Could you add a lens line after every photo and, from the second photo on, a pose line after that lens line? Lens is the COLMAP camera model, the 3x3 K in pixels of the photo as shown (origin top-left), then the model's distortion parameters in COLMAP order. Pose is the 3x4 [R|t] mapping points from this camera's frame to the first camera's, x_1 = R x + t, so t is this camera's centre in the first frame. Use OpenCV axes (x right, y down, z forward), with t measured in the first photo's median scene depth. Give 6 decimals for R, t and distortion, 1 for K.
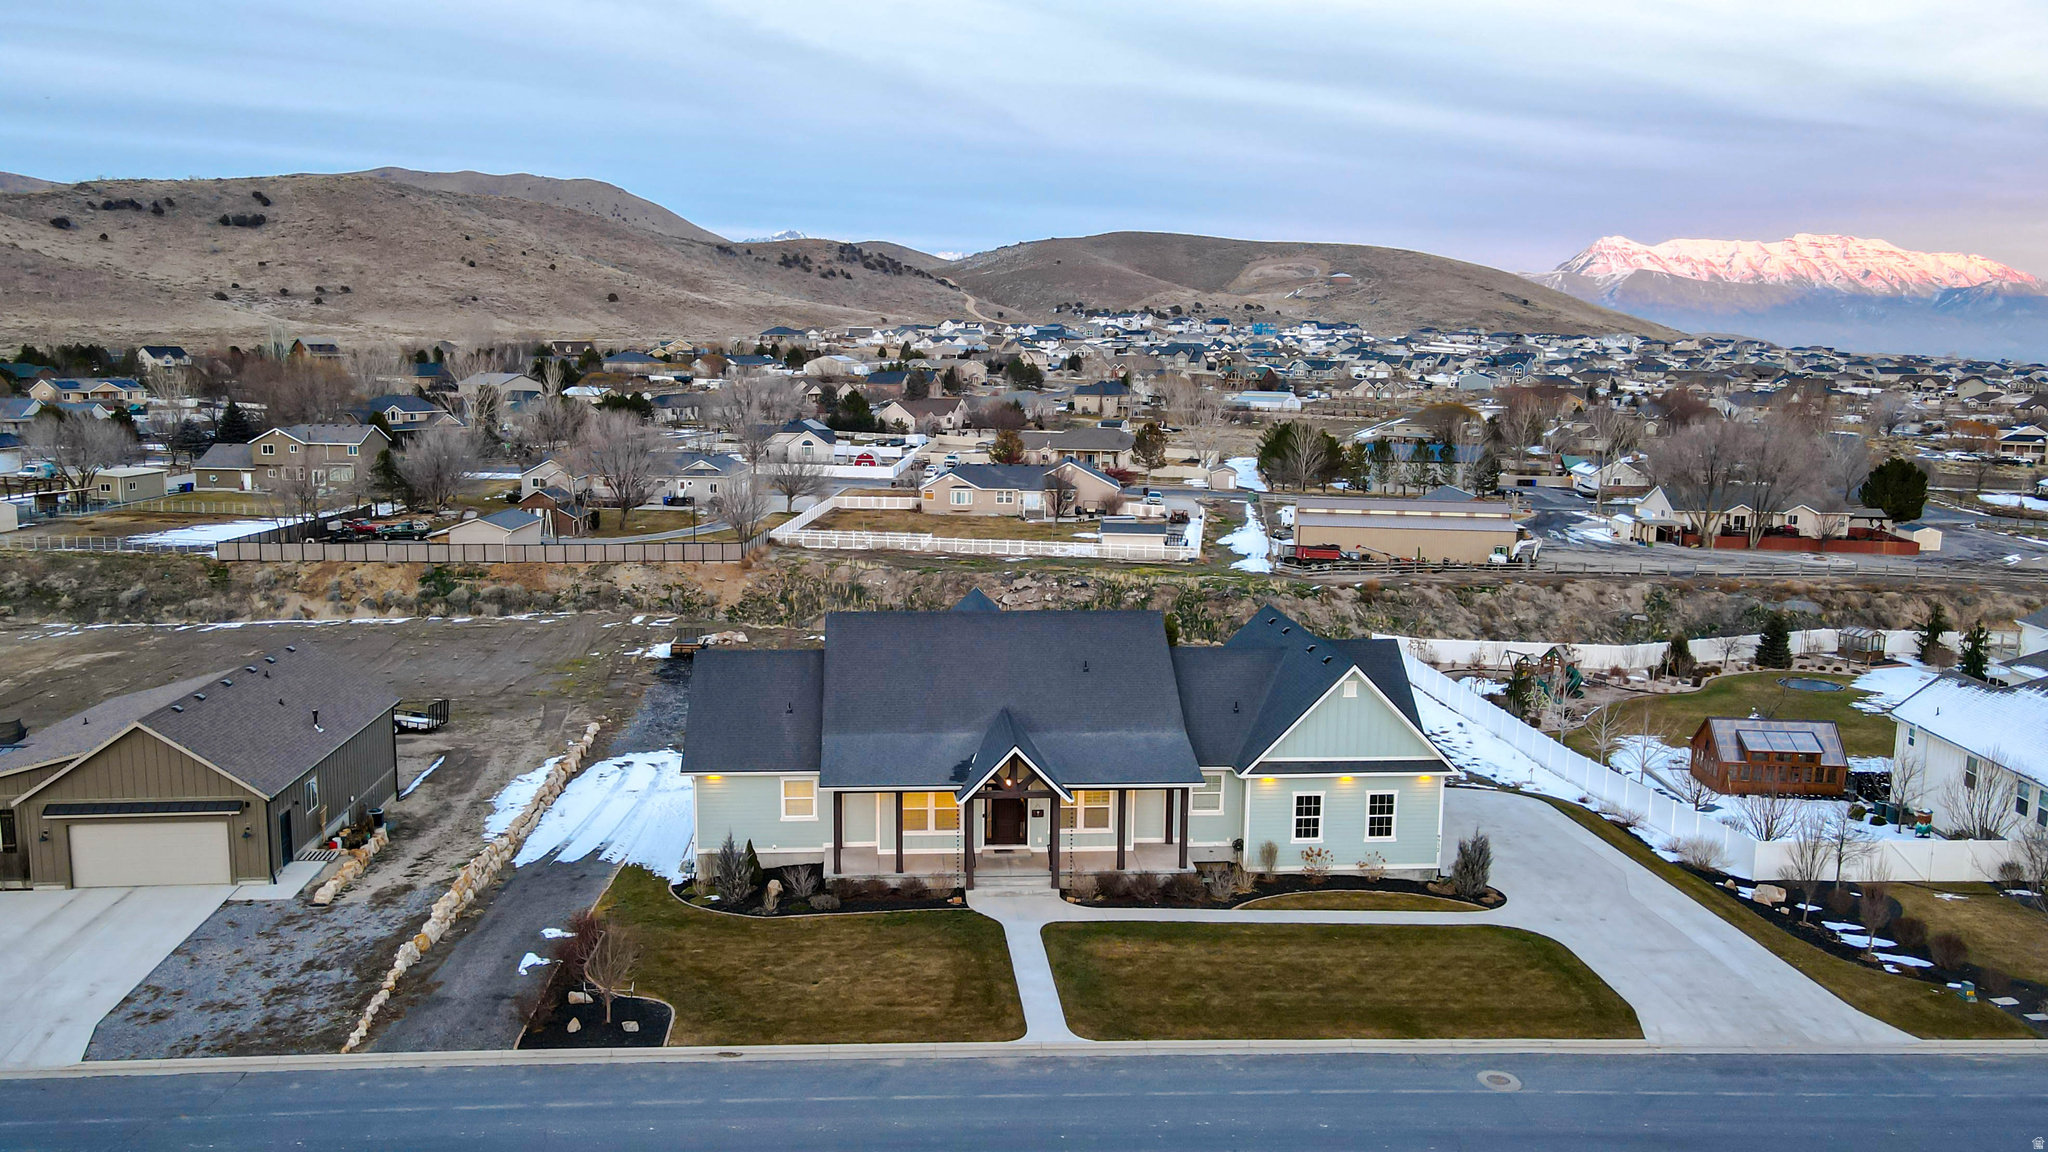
lens RADIAL K [[1533.0, 0, 986.1], [0, 1533.0, 580.4], [0, 0, 1]] dist [-0.007137, 0.074093]
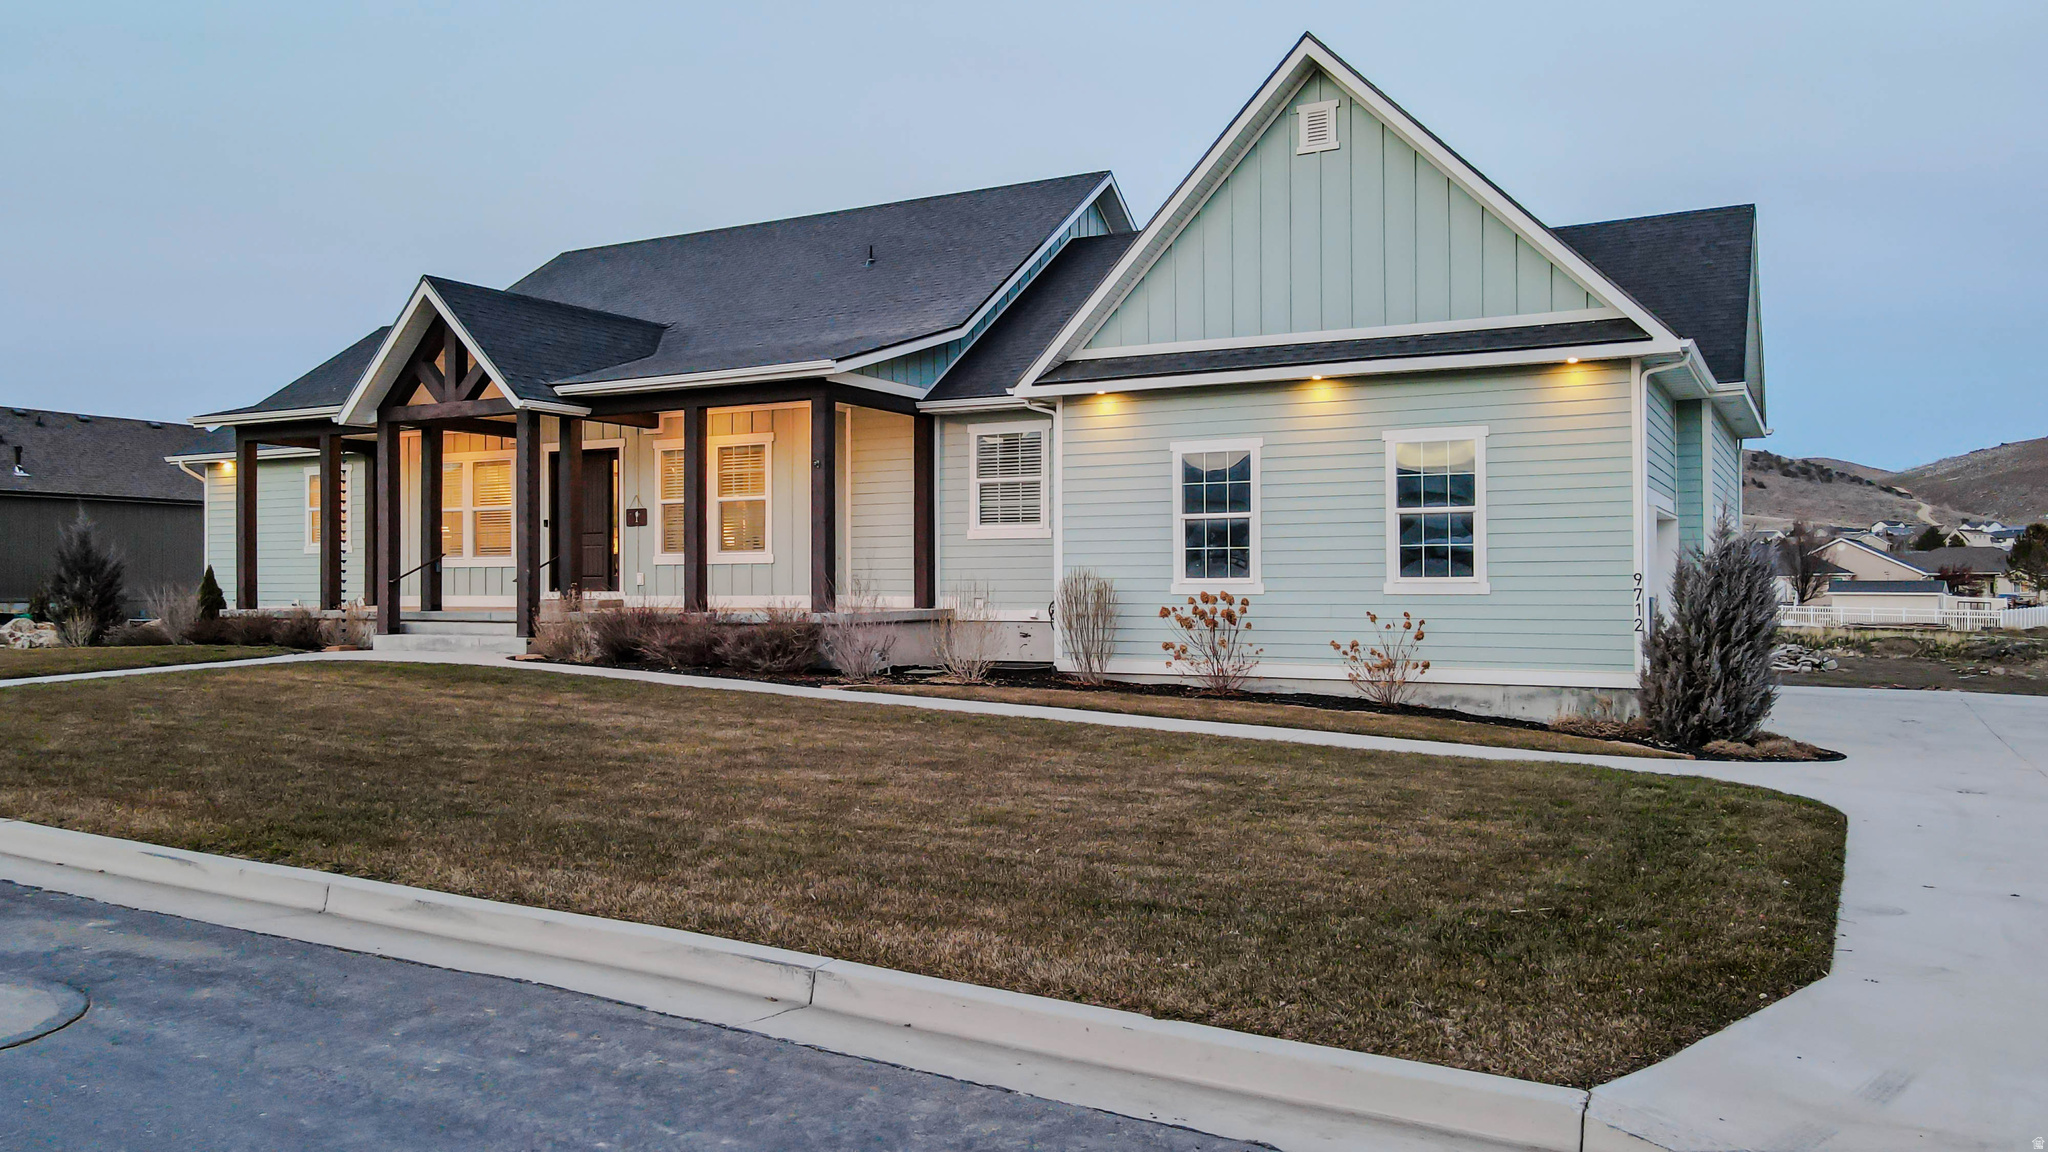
lens RADIAL K [[1506.7, 0, 995.7], [0, 1506.7, 573.4], [0, 0, 1]] dist [0.013784, 0.004344]
pose [[0.837445, -0.015226, -0.546310, 0.149936], [-0.074276, 0.987166, -0.141371, 0.092615], [0.541452, 0.158968, 0.825566, 0.291450]]
